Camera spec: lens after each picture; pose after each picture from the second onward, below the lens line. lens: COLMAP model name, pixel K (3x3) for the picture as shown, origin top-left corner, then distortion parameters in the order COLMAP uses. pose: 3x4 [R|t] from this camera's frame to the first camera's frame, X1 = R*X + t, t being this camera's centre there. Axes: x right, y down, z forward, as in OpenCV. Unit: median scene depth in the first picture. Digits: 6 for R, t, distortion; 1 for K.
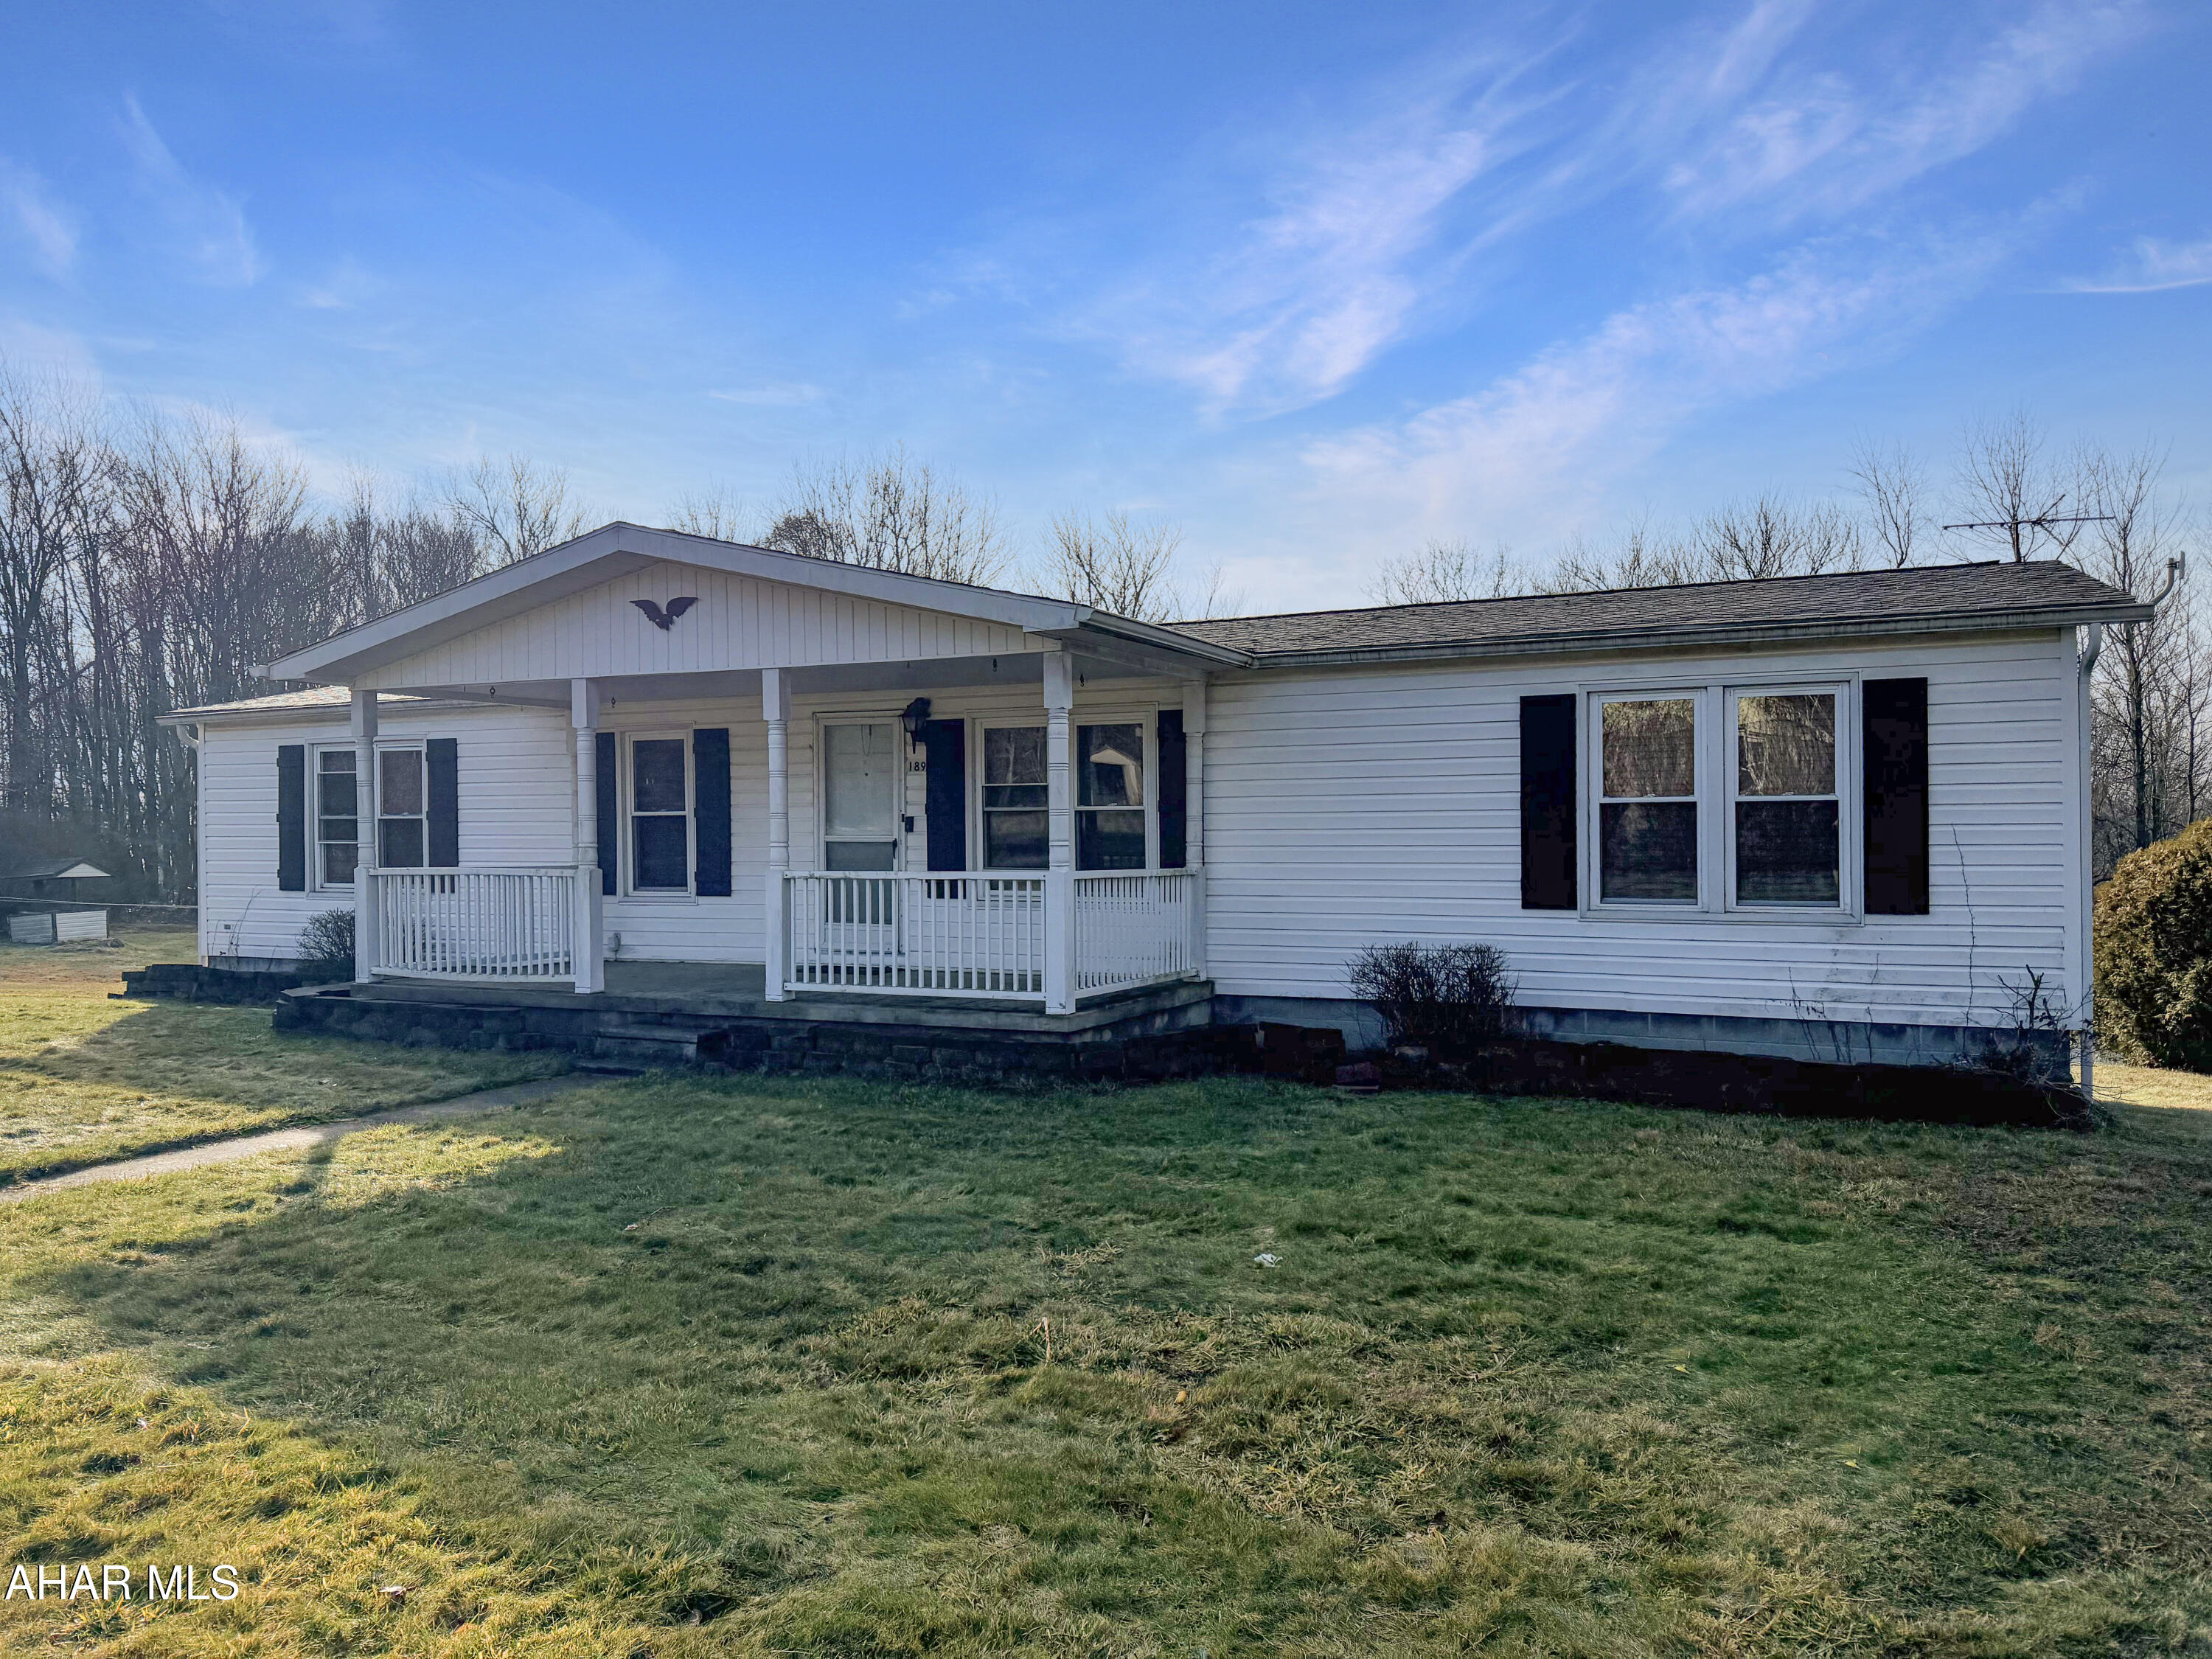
lens RADIAL K [[1593.7, 0, 1107.2], [0, 1593.7, 839.3], [0, 0, 1]] dist [0.008973, -0.004196]
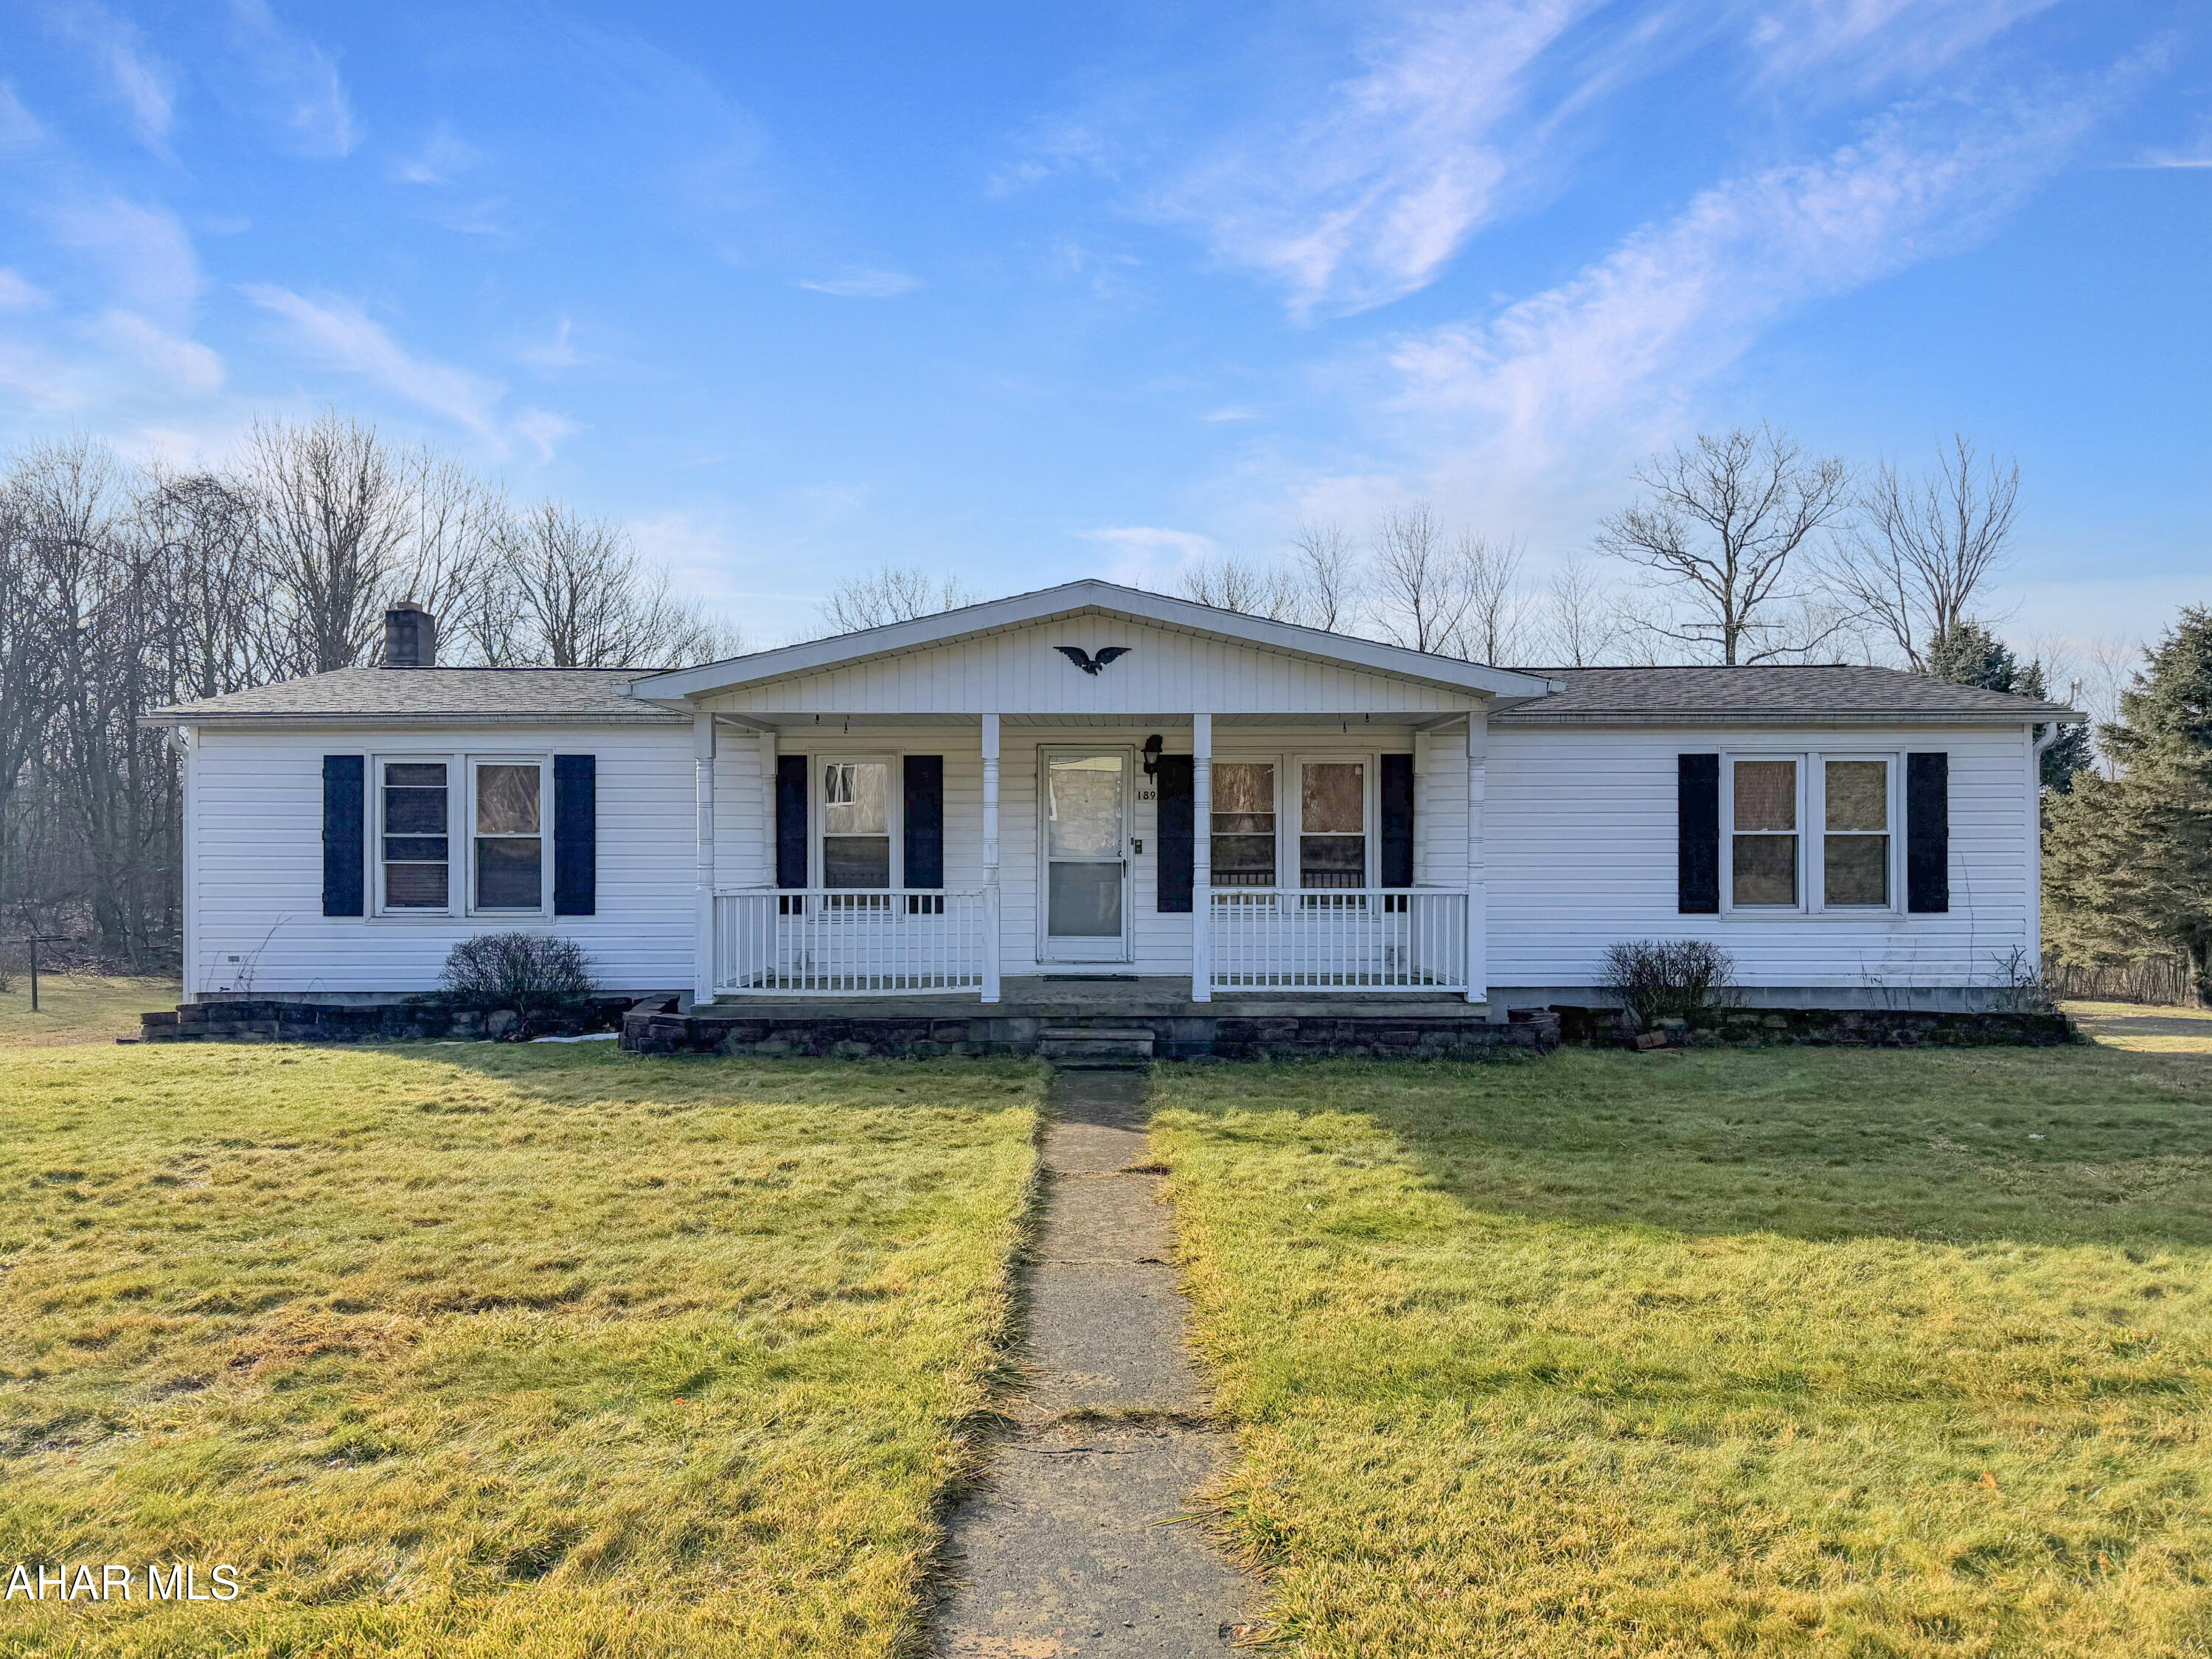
lens RADIAL K [[1593.7, 0, 1109.1], [0, 1593.7, 835.1], [0, 0, 1]] dist [0.008973, -0.004196]
pose [[0.907678, 0.006475, 0.419616, -0.668216], [-0.001483, 0.999924, -0.012220, -0.004224], [-0.419664, 0.010469, 0.907619, -0.013103]]
